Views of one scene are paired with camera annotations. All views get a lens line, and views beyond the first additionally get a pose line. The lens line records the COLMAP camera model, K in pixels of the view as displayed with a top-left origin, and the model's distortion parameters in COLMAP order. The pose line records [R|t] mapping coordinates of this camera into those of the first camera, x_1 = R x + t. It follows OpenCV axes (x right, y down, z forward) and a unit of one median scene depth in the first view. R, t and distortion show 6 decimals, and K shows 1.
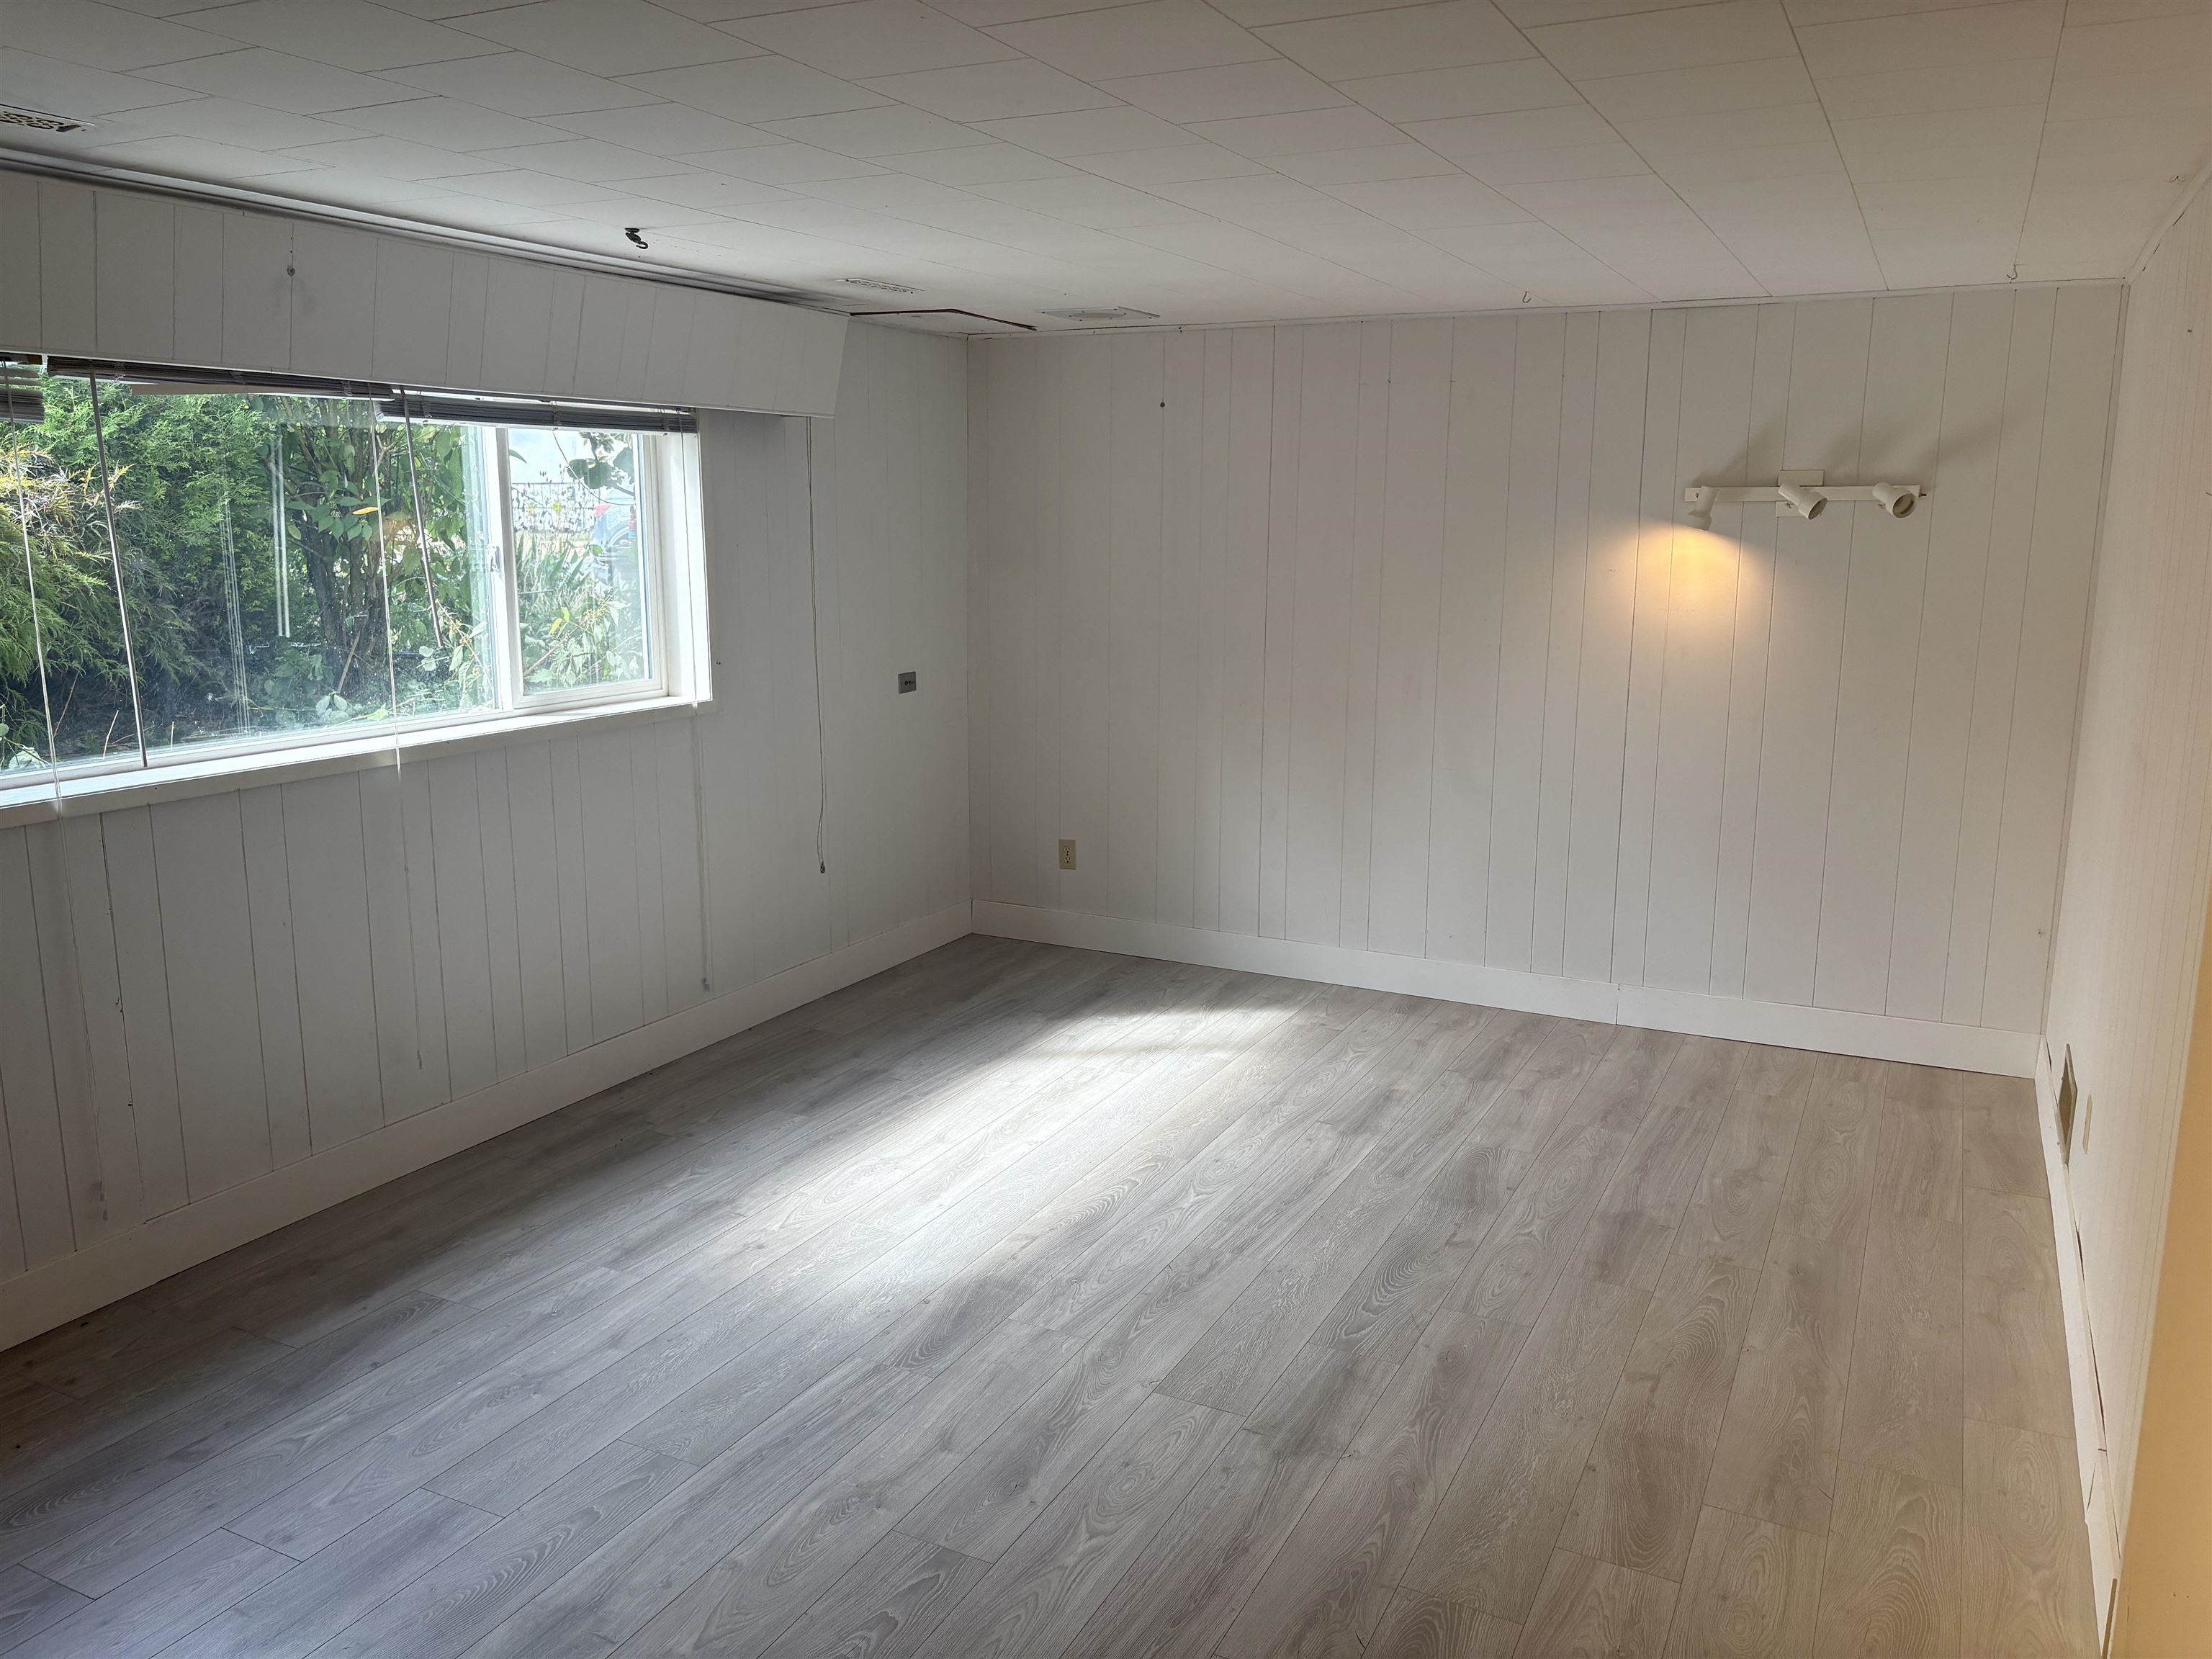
lens RADIAL K [[1667.4, 0, 1113.1], [0, 1667.4, 828.7], [0, 0, 1]] dist [0.031849, -0.036824]
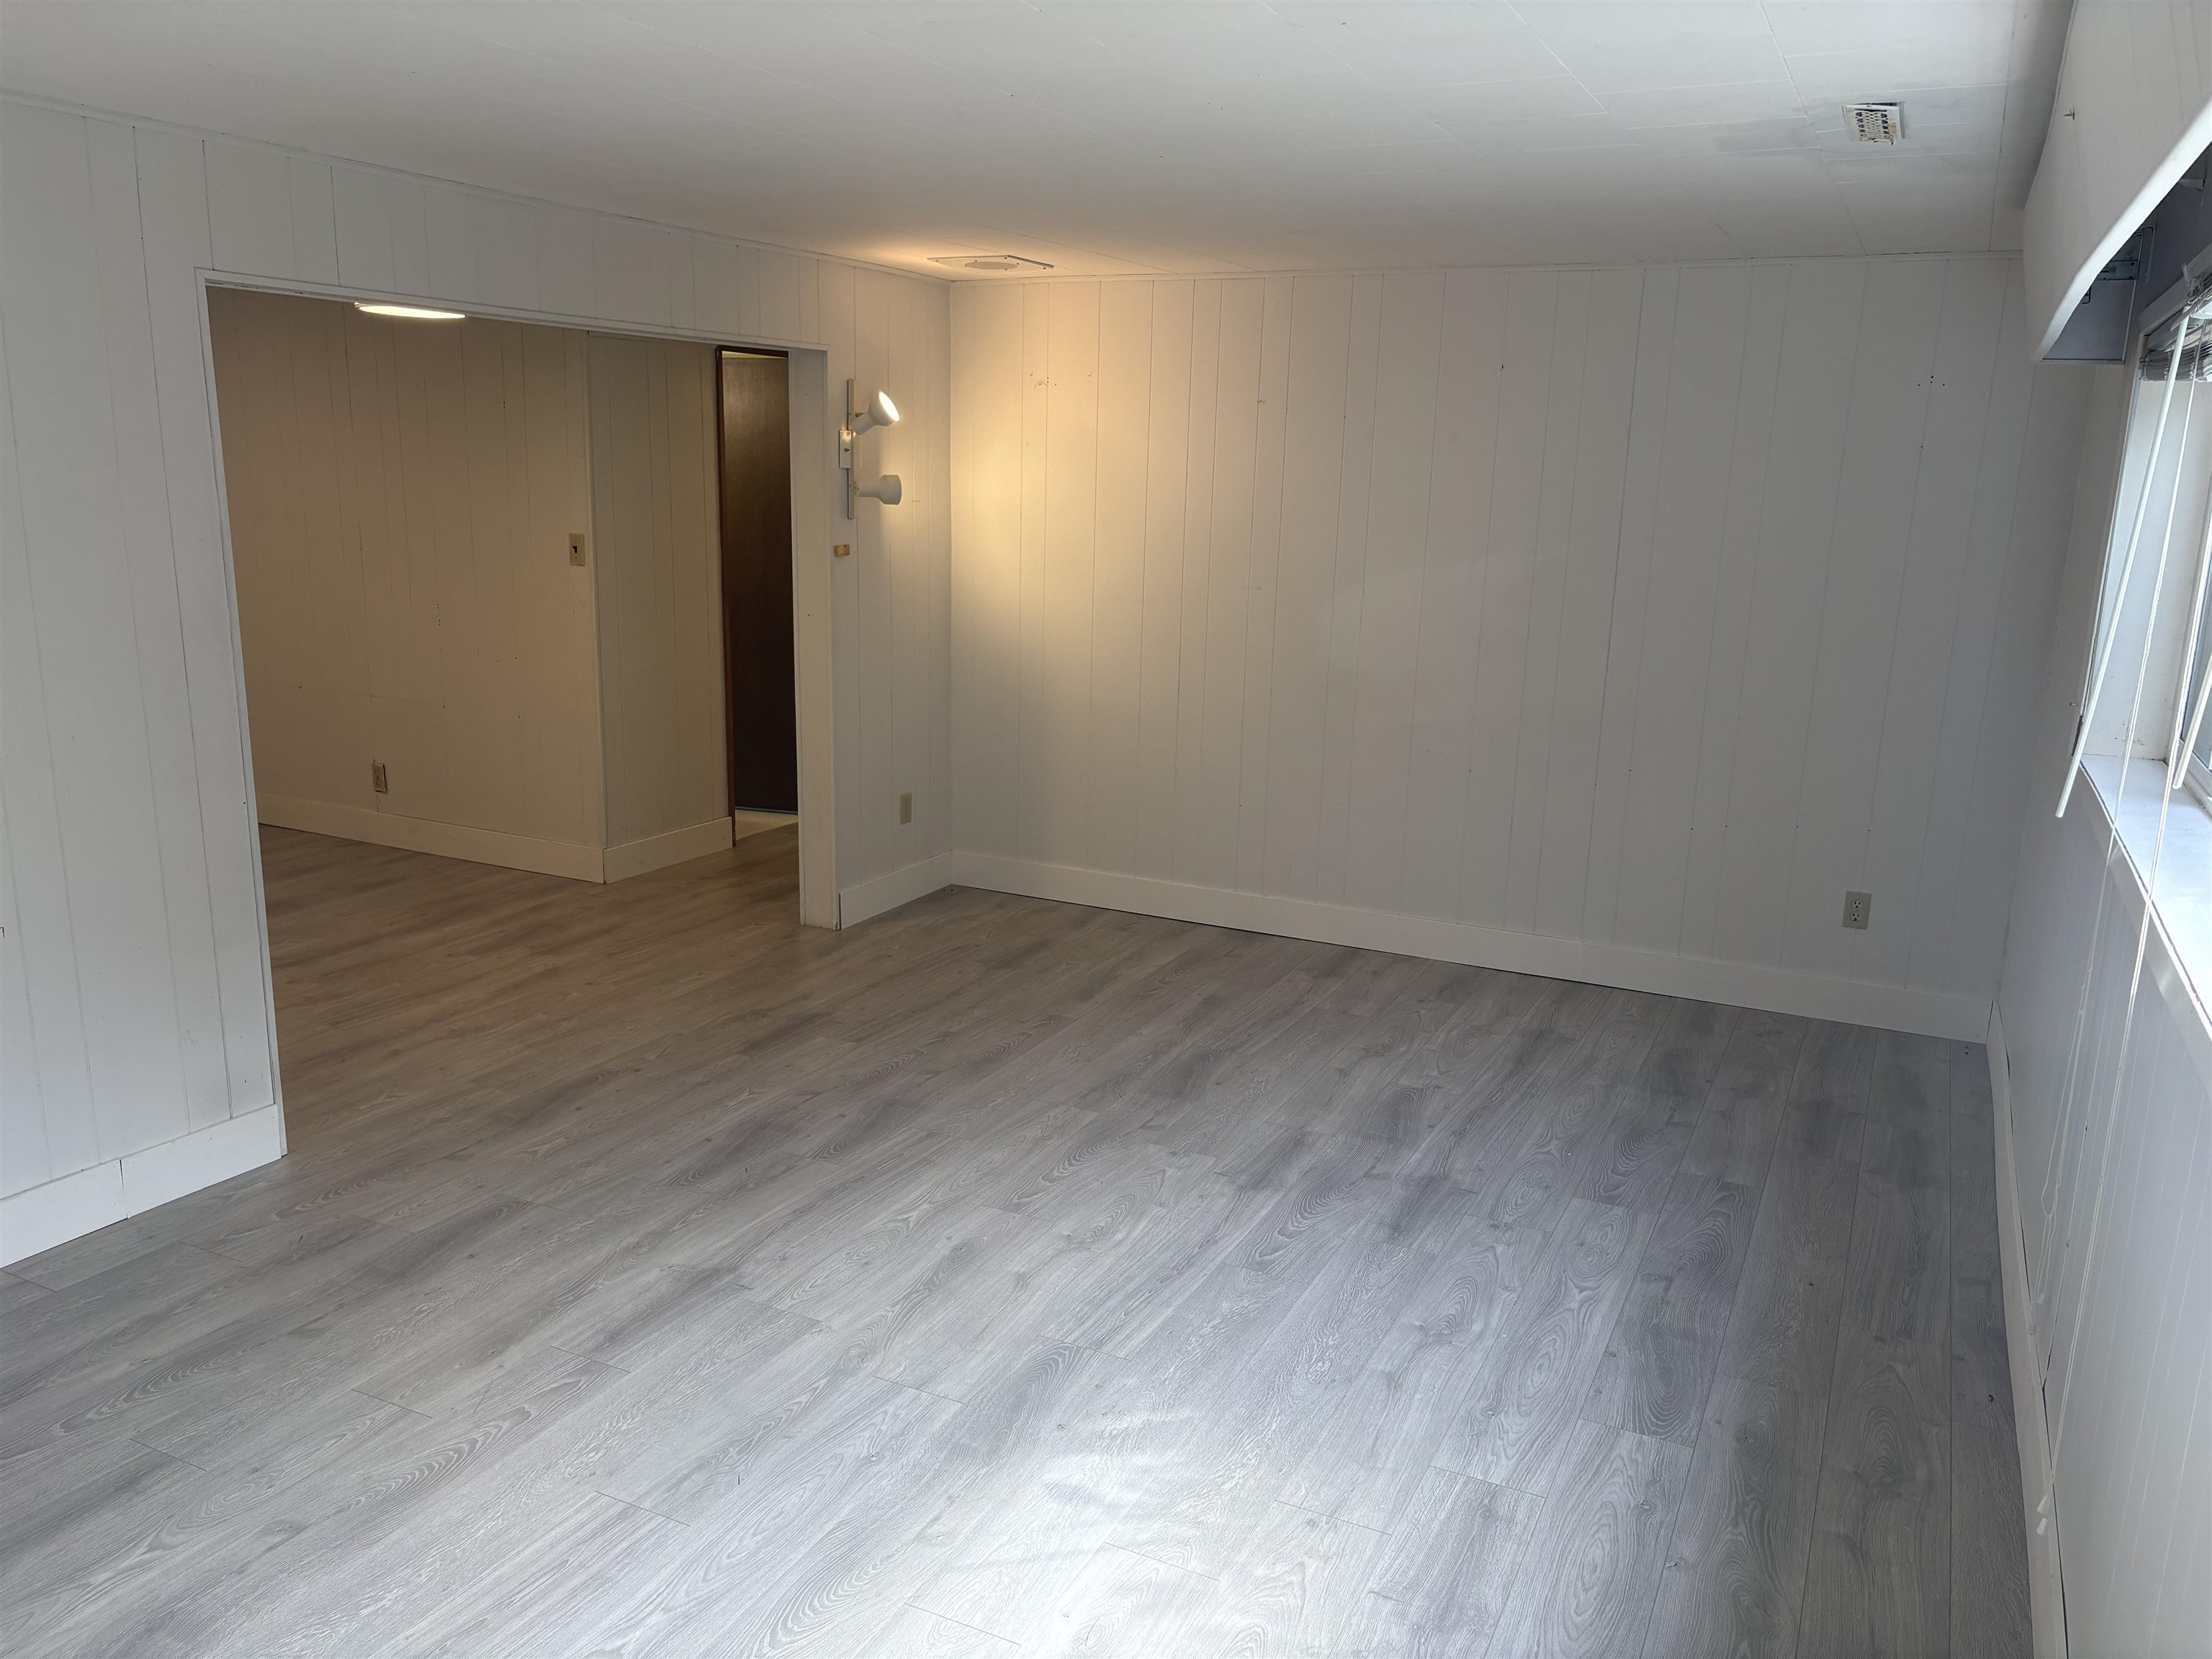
lens RADIAL K [[1667.4, 0, 1109.0], [0, 1667.4, 846.5], [0, 0, 1]] dist [0.031849, -0.036824]
pose [[-0.999500, -0.029652, -0.010950, -0.126339], [-0.031545, 0.913464, 0.405694, -0.333533], [-0.002027, 0.405837, -0.913943, 1.752833]]
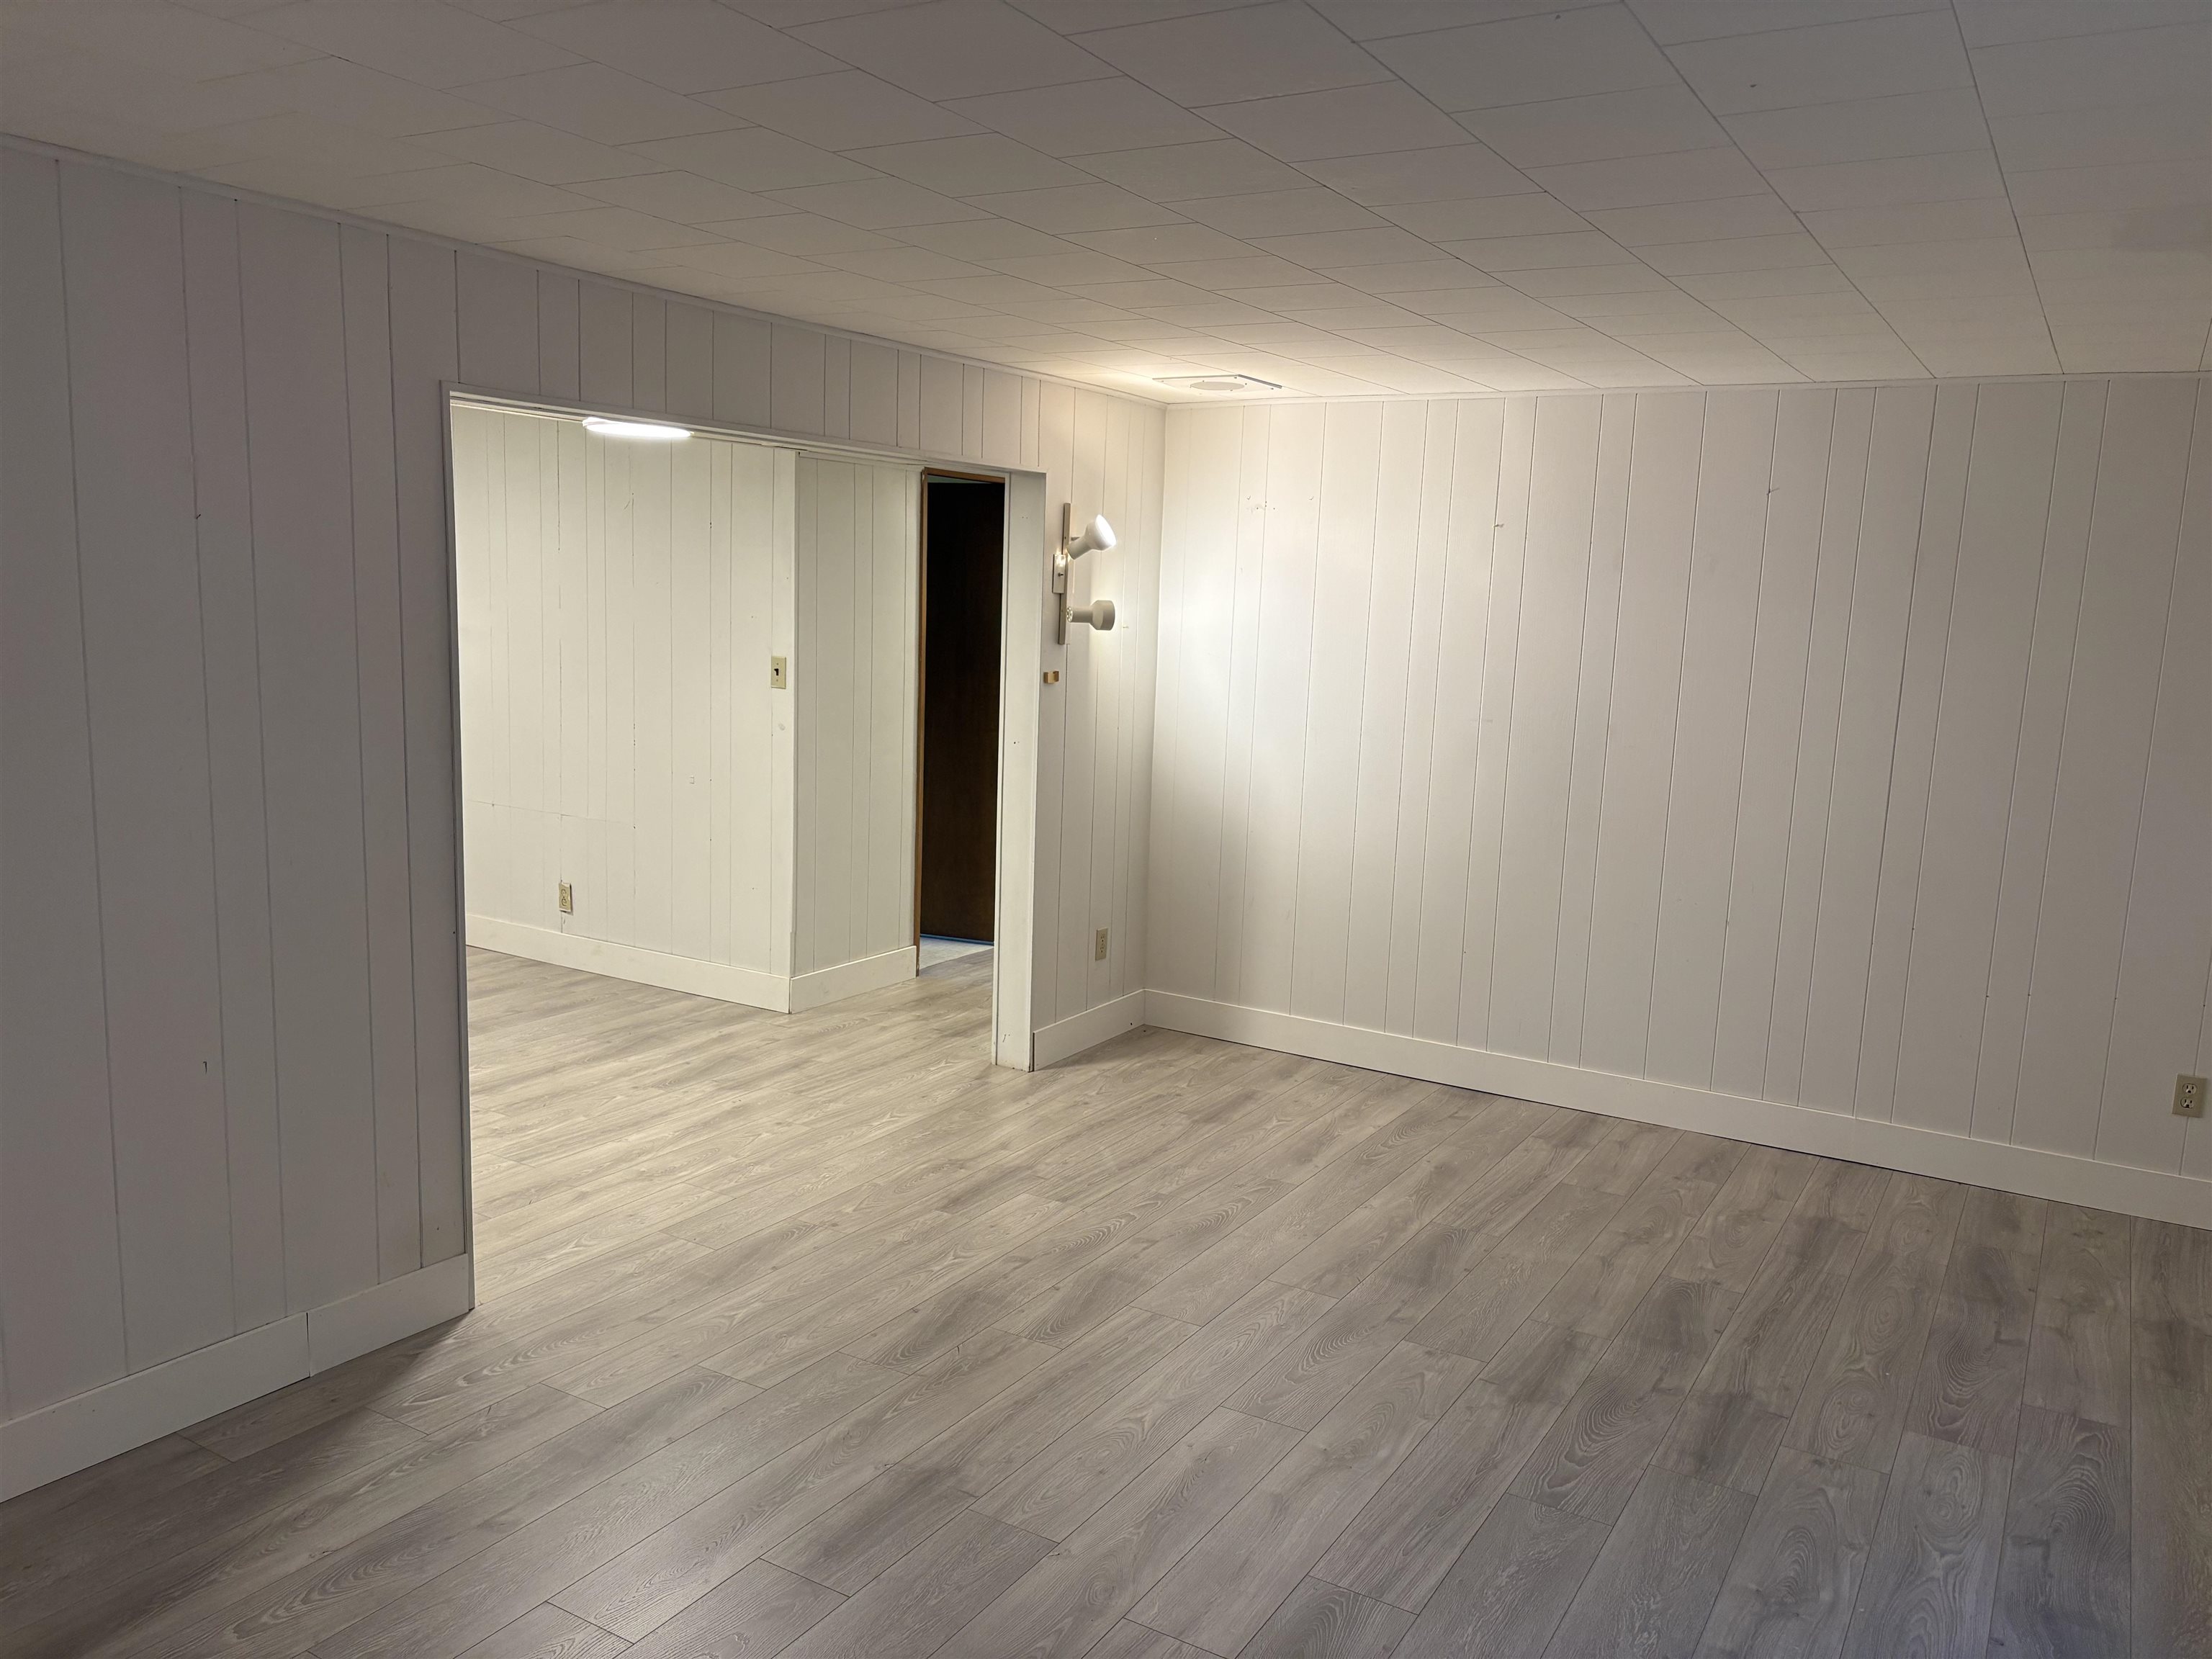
lens RADIAL K [[1667.4, 0, 1105.9], [0, 1667.4, 848.6], [0, 0, 1]] dist [0.031849, -0.036824]
pose [[-0.995779, -0.053634, 0.074477, -0.046326], [-0.025212, 0.940115, 0.339924, -0.307734], [-0.088248, 0.336611, -0.937499, 1.657158]]
